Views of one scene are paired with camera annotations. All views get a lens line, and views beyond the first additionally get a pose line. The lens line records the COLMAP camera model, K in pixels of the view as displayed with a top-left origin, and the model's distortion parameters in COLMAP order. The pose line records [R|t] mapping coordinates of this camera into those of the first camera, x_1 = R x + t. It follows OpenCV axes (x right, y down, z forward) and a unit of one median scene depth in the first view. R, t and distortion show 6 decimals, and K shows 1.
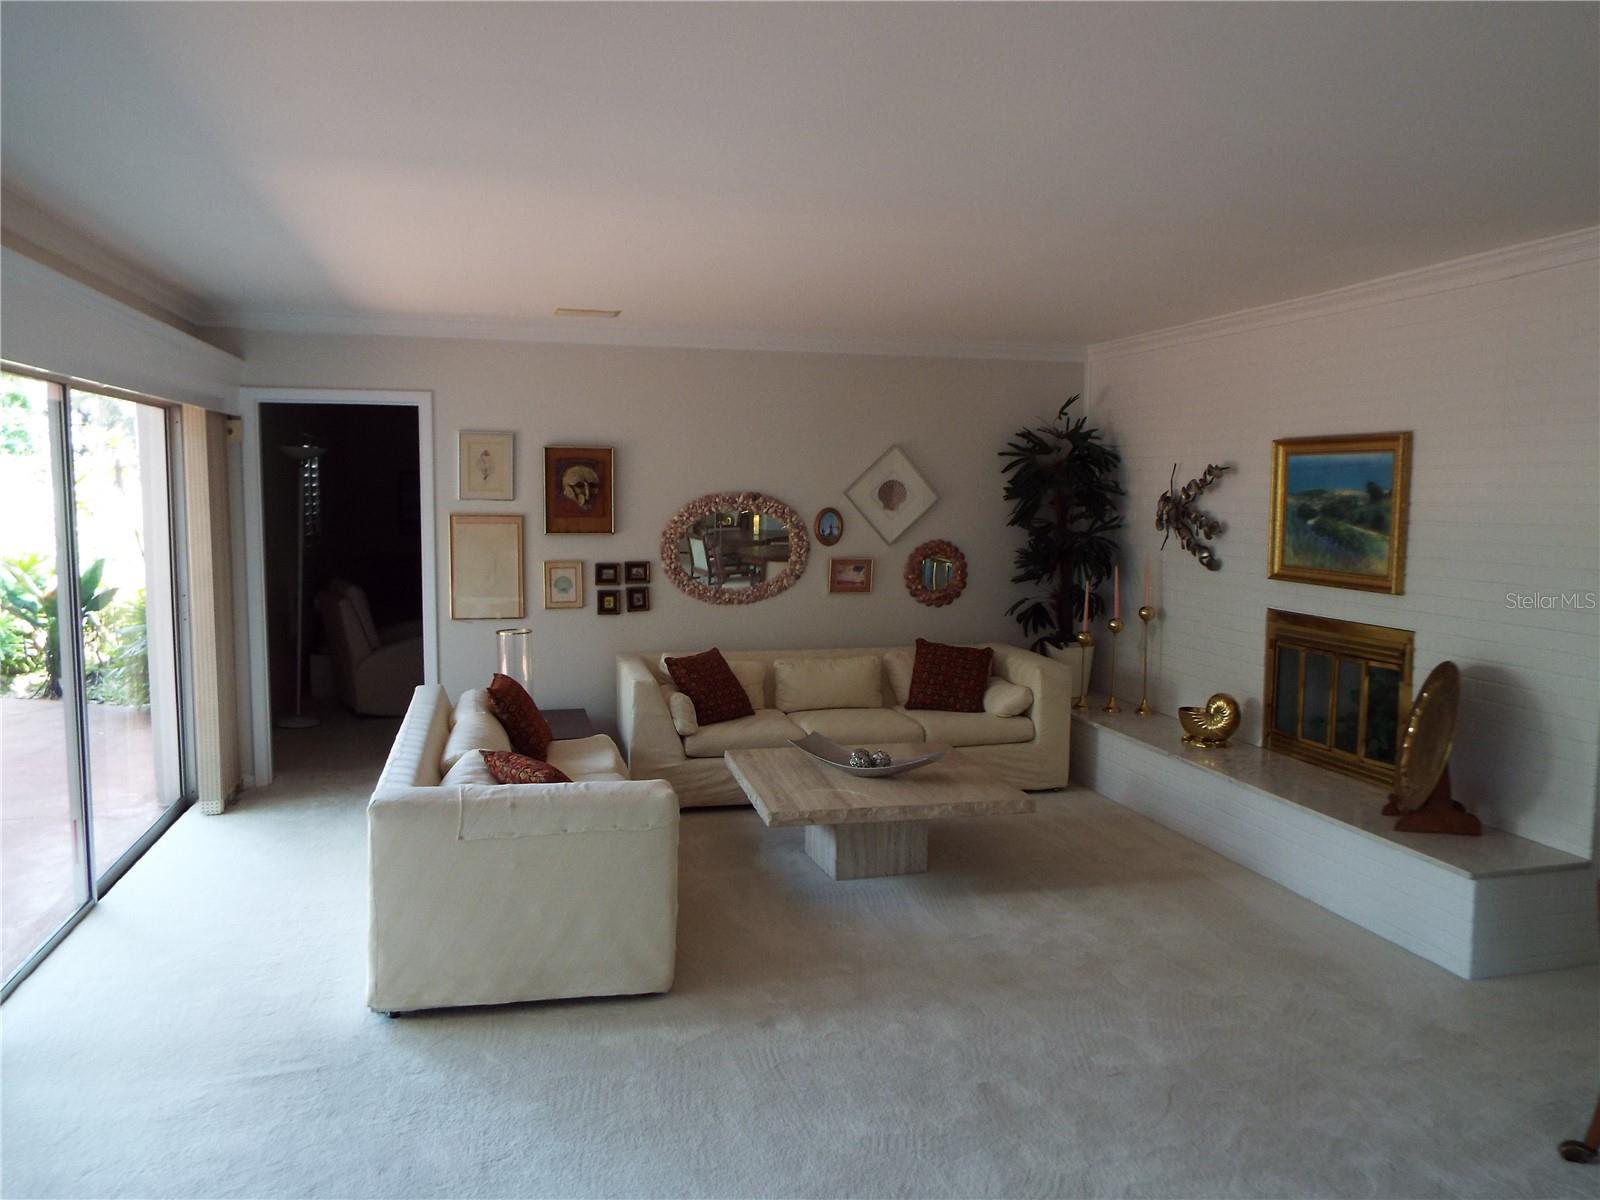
lens RADIAL K [[1162.8, 0, 799.3], [0, 1162.8, 598.5], [0, 0, 1]] dist [-0.002182, -0.000354]
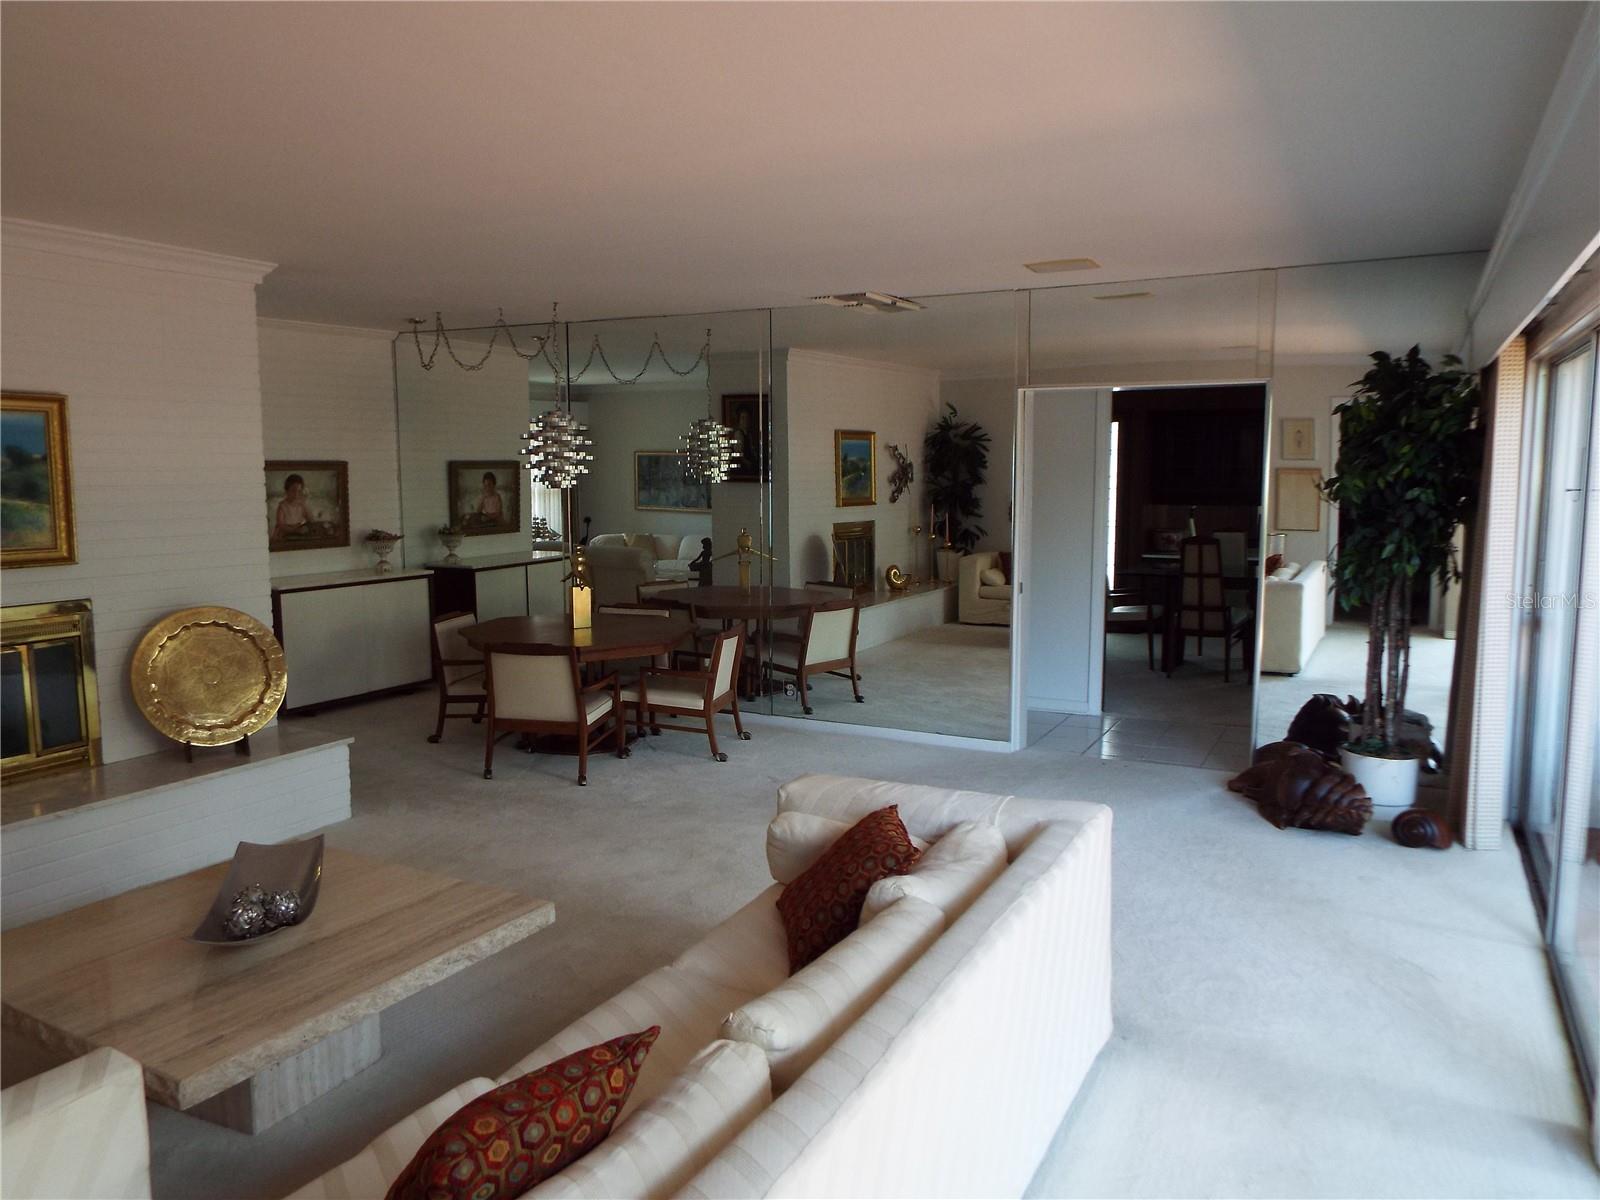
lens RADIAL K [[1162.8, 0, 800.7], [0, 1162.8, 600.0], [0, 0, 1]] dist [-0.002182, -0.000354]
pose [[-0.743385, -0.076574, 0.664466, -0.562696], [0.061118, 0.981493, 0.181485, -0.110567], [-0.666066, 0.175524, -0.724947, 1.286837]]
